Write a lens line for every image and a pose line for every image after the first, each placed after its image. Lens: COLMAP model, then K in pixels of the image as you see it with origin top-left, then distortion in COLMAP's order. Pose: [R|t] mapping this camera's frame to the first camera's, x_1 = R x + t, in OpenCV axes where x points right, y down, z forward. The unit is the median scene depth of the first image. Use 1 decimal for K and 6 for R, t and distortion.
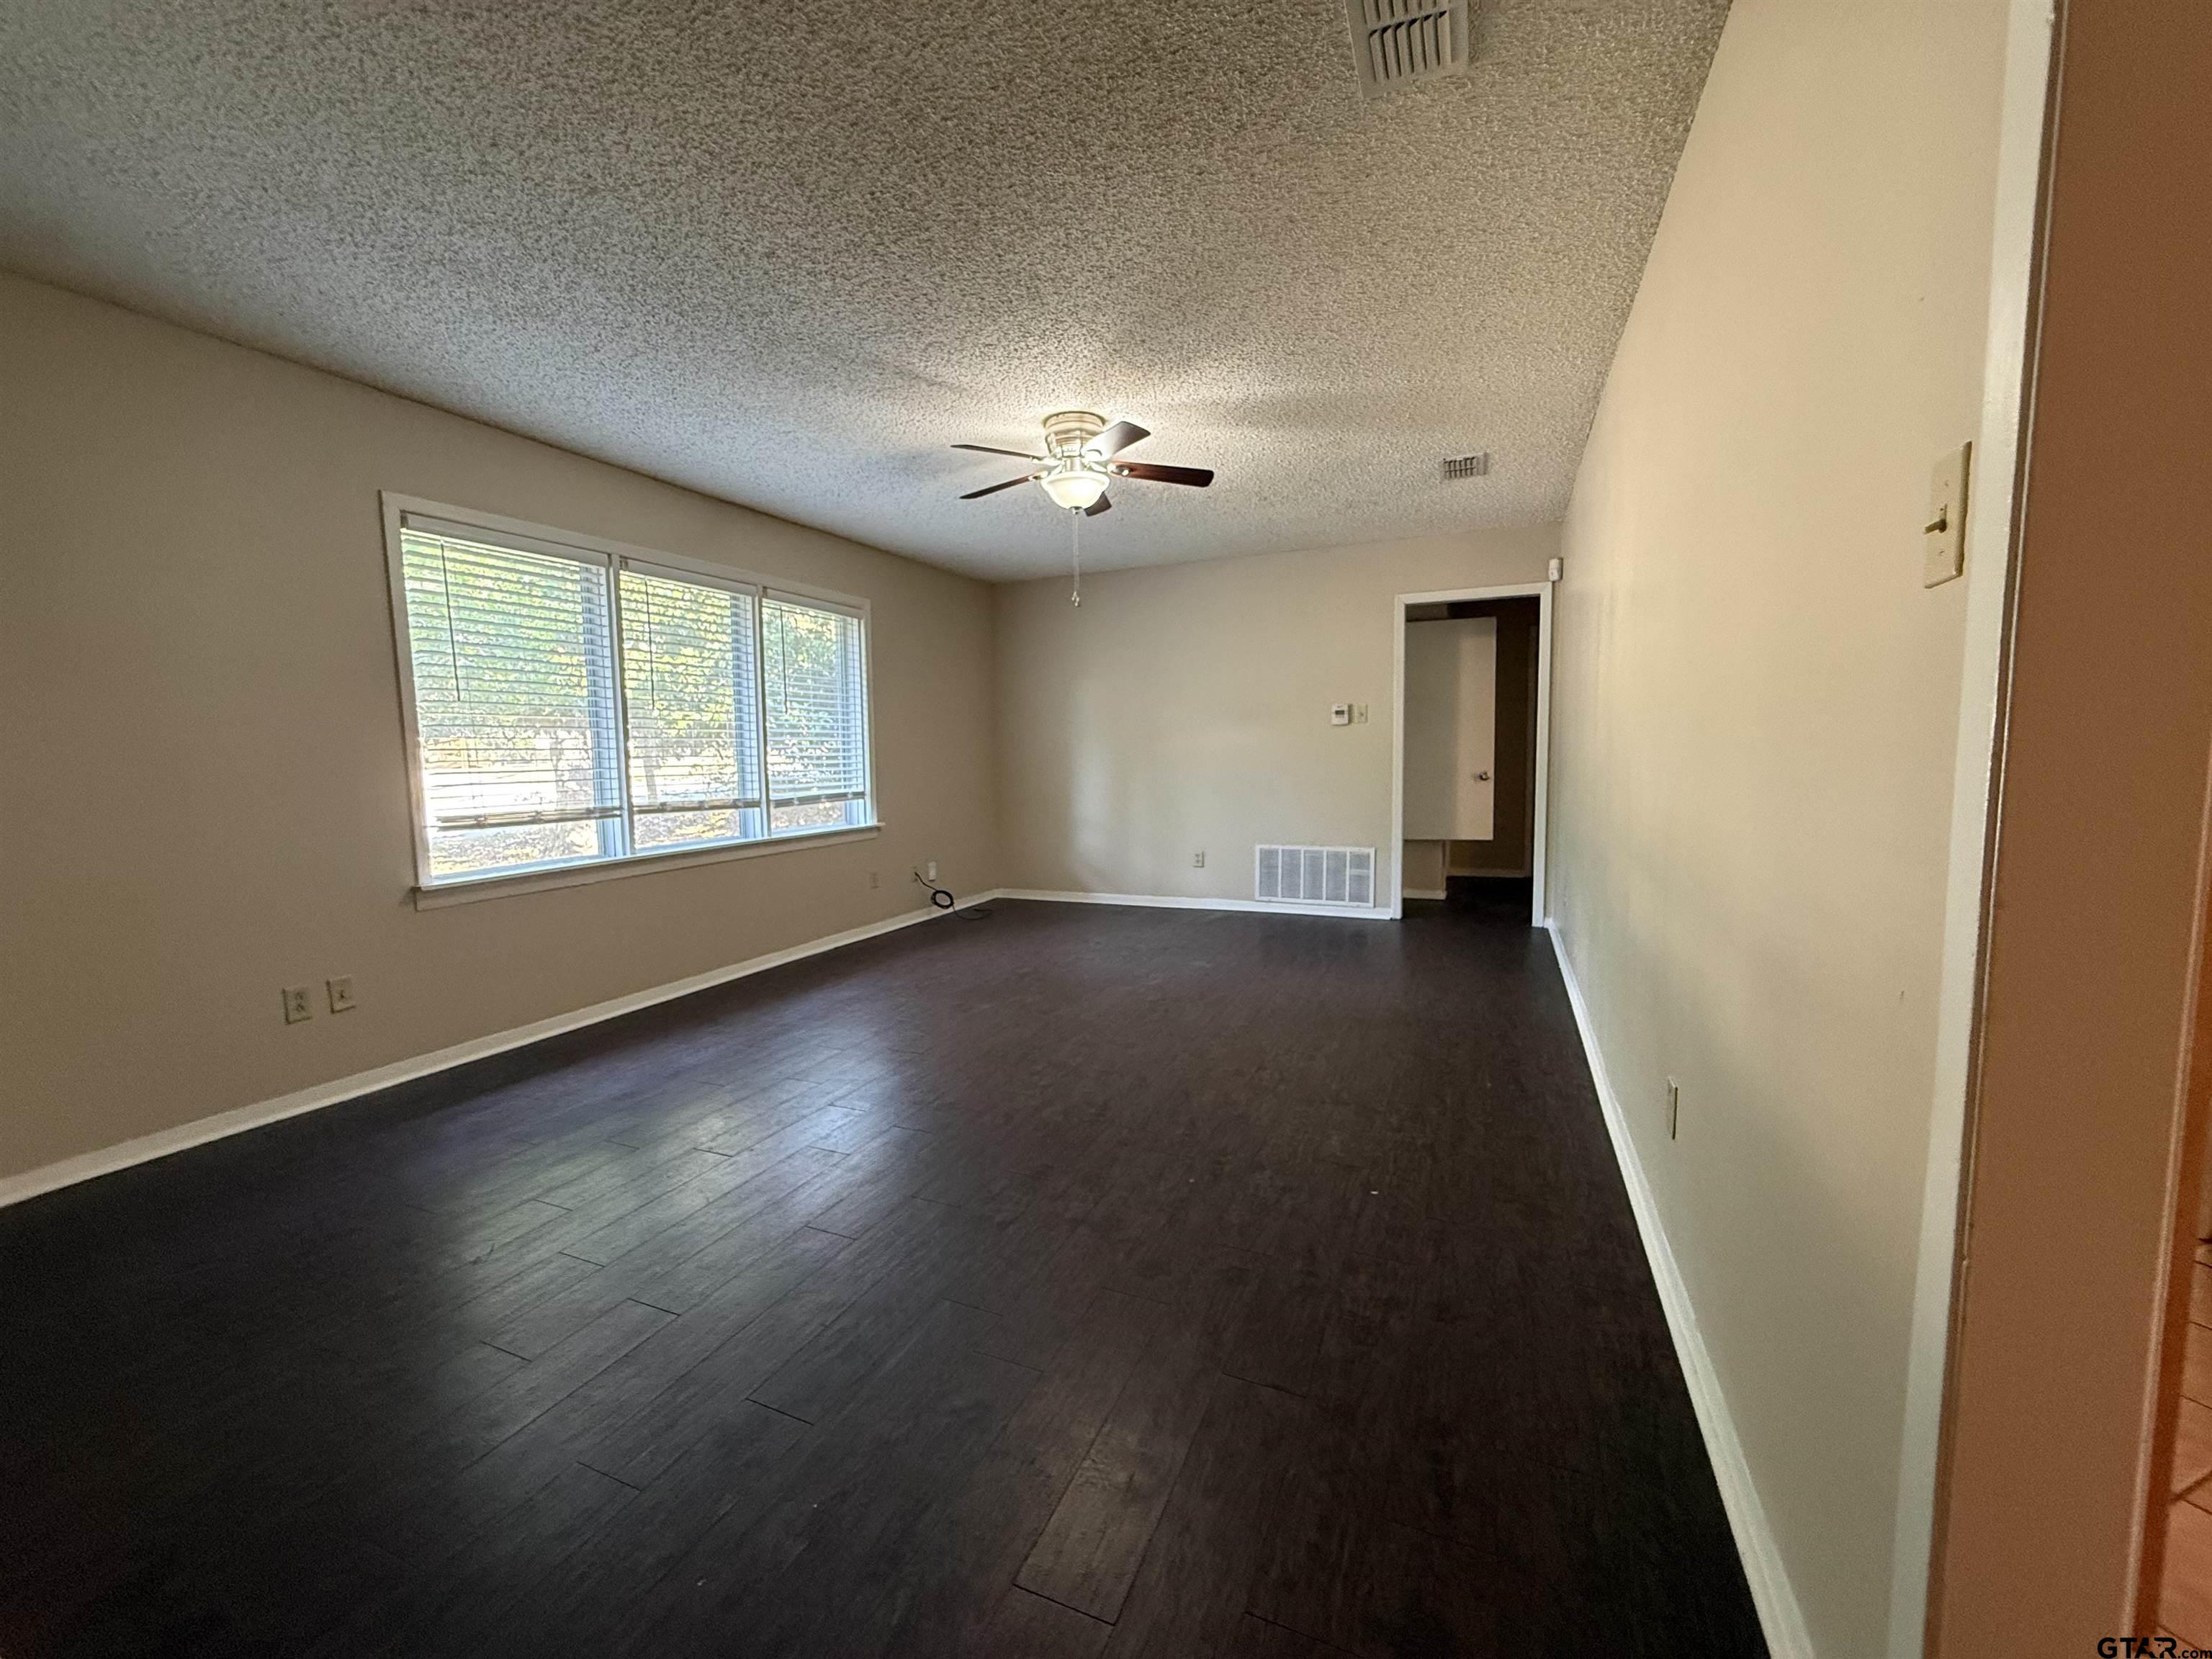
lens RADIAL K [[891.2, 0, 1106.3], [0, 891.2, 826.8], [0, 0, 1]] dist [-0.001029, -0.000018]
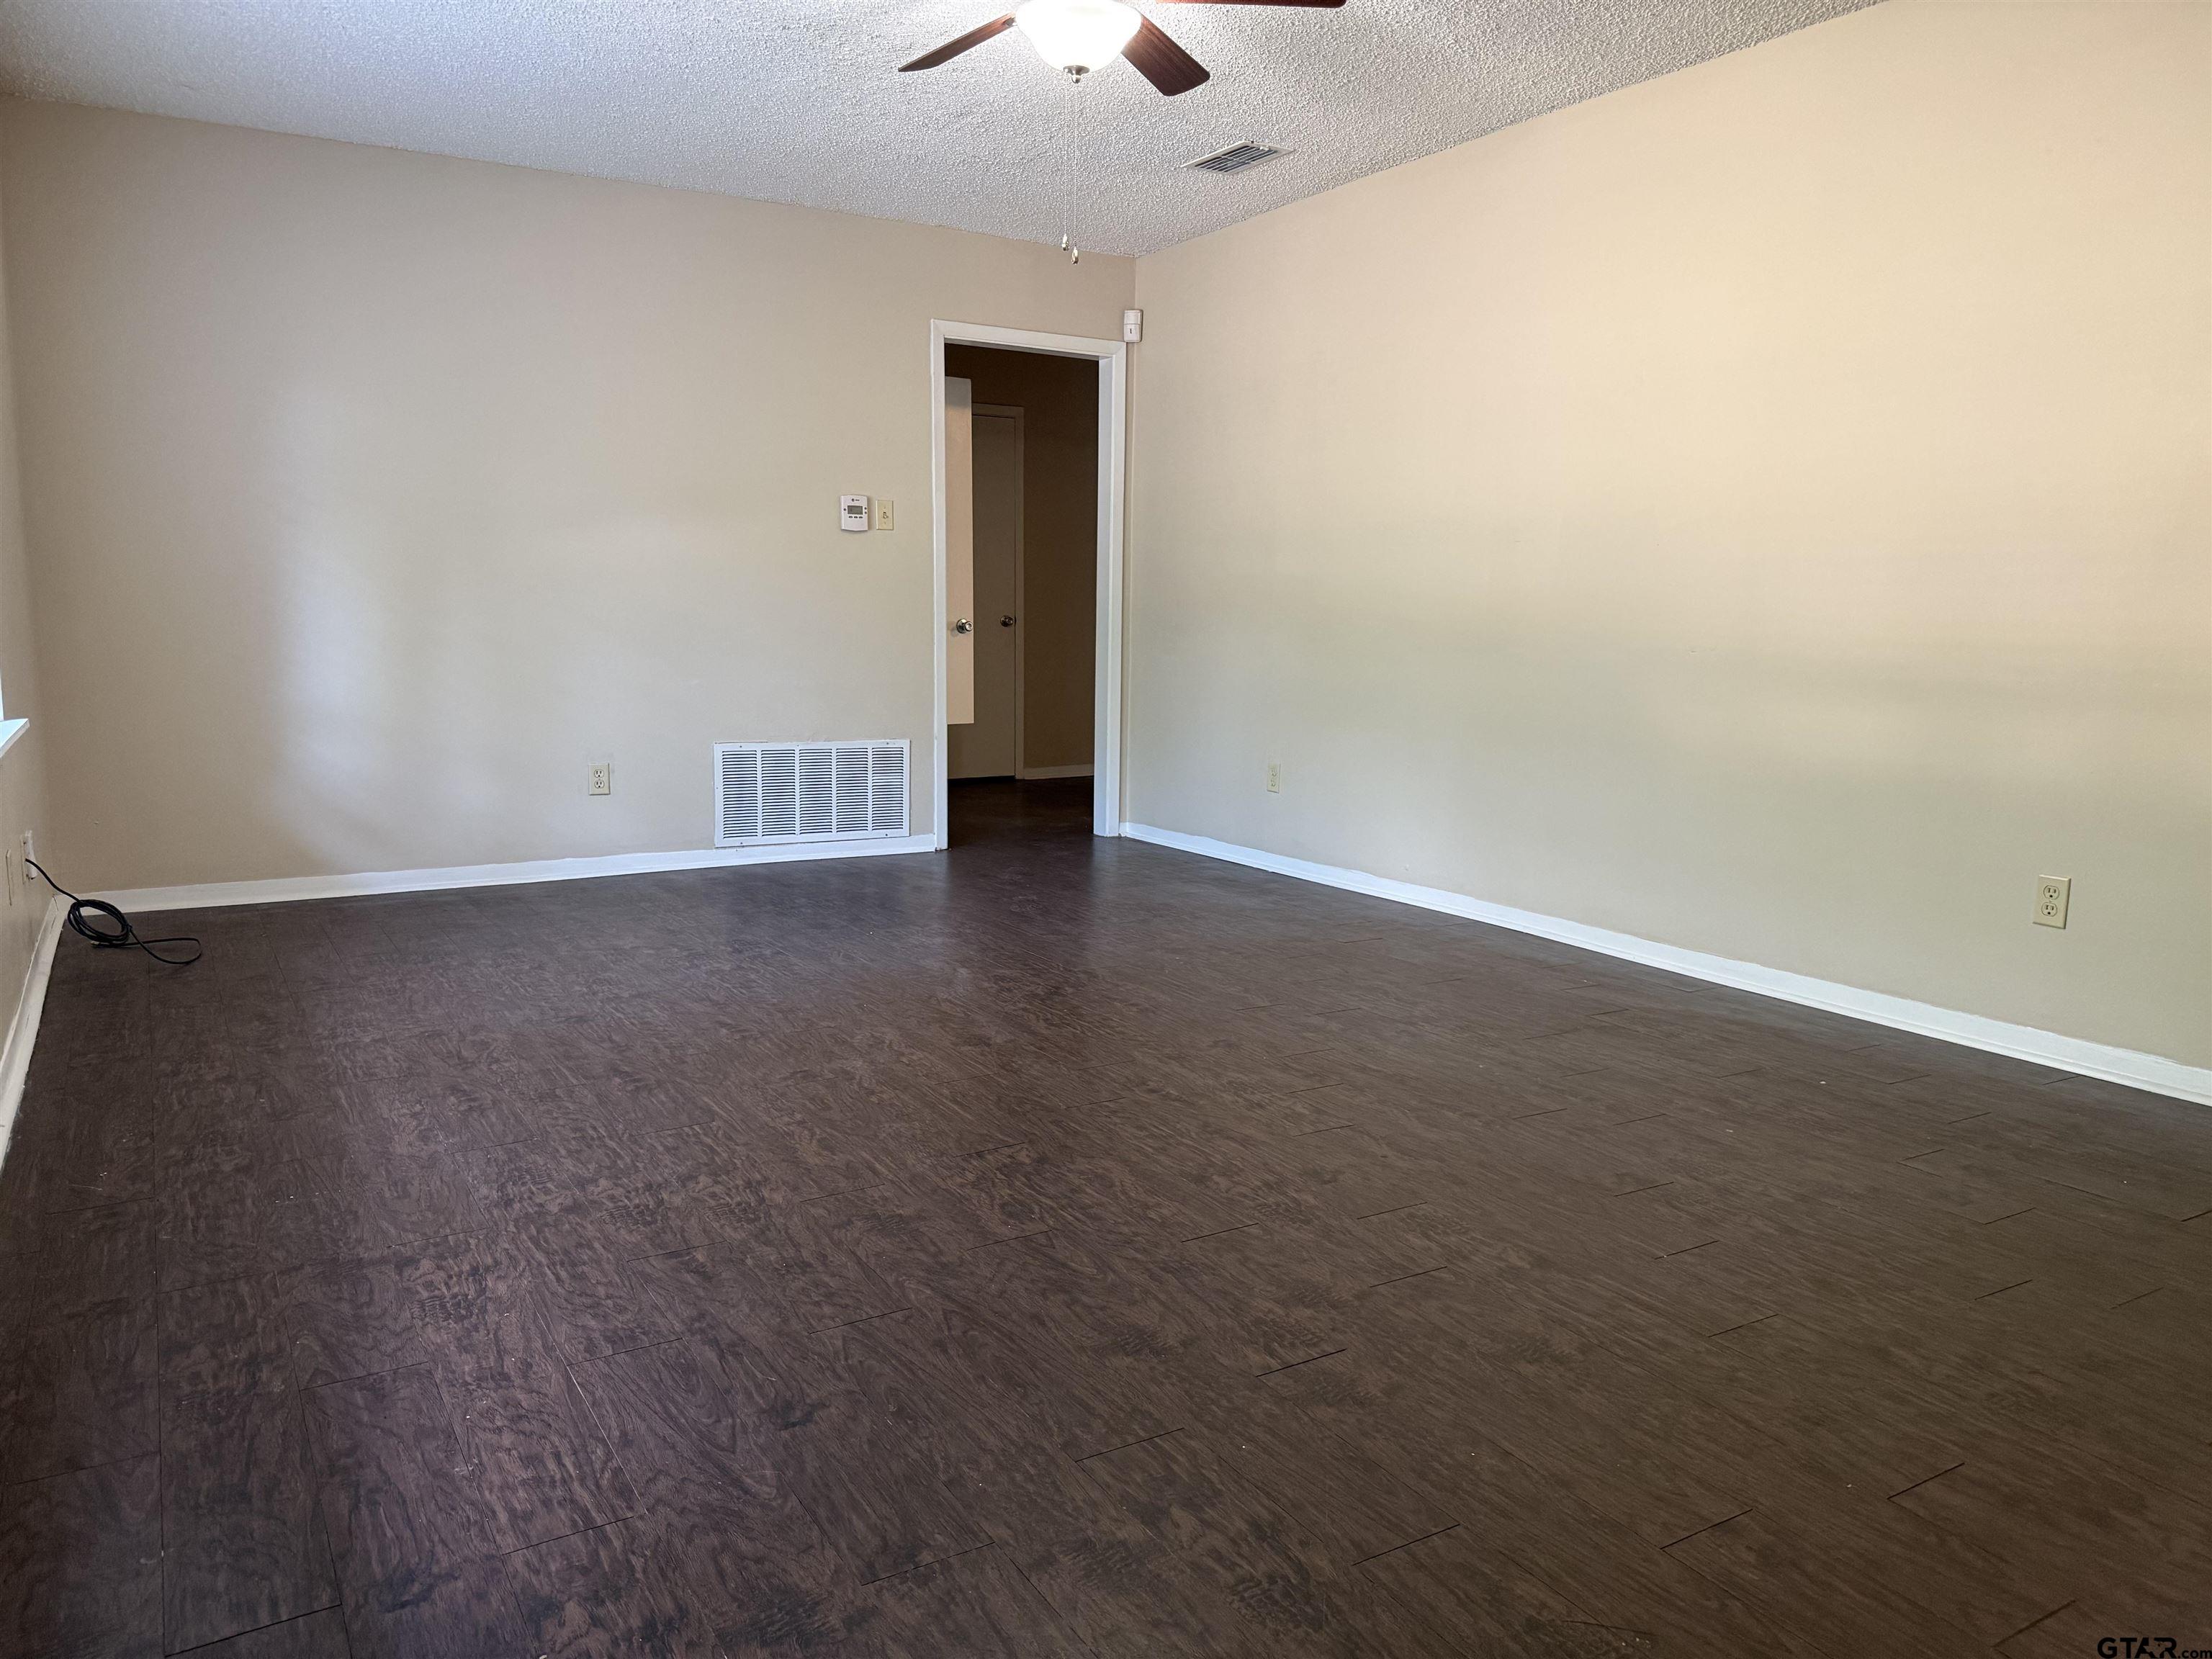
lens RADIAL K [[1545.3, 0, 1099.9], [0, 1545.3, 832.5], [0, 0, 1]] dist [0.006265, -0.000286]
pose [[0.594080, -0.090996, 0.799243, -0.469300], [0.048829, 0.995828, 0.077084, 0.012822], [-0.802923, -0.006768, 0.596045, 0.259048]]
